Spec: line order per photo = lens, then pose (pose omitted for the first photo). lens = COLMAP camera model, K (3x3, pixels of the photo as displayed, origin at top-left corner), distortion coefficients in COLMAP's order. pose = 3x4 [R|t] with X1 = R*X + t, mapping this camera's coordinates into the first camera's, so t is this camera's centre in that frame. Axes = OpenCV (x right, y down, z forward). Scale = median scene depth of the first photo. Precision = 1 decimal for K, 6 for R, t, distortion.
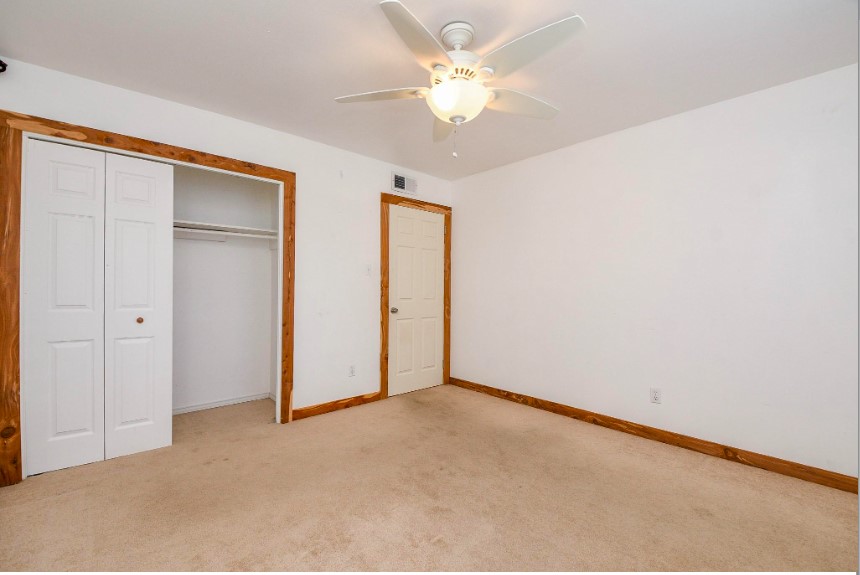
lens RADIAL K [[381.0, 0, 429.5], [0, 381.0, 291.2], [0, 0, 1]] dist [0.003453, -0.004447]
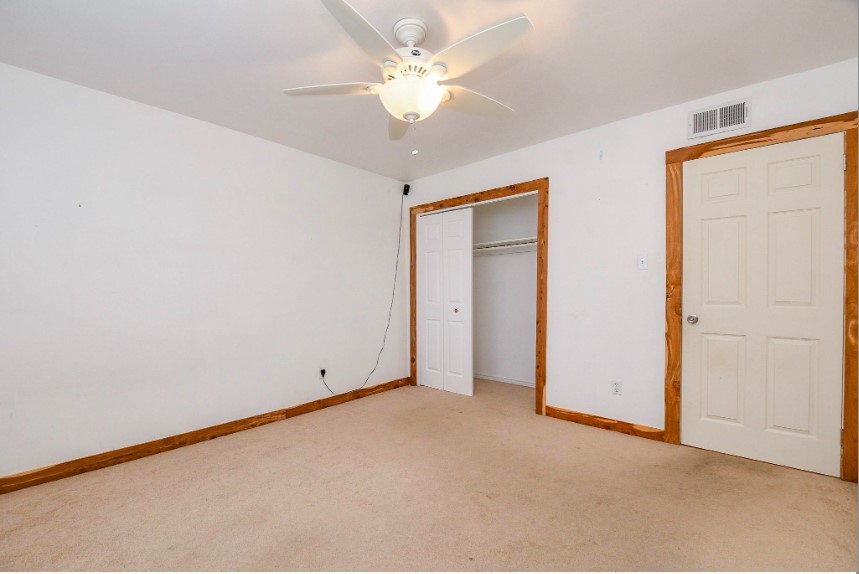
lens RADIAL K [[380.5, 0, 435.2], [0, 380.5, 291.1], [0, 0, 1]] dist [0.003453, -0.004447]
pose [[0.088144, -0.002385, -0.996105, 0.554104], [0.010863, 0.999940, -0.001433, -0.002721], [0.996049, -0.010694, 0.088164, 0.513744]]
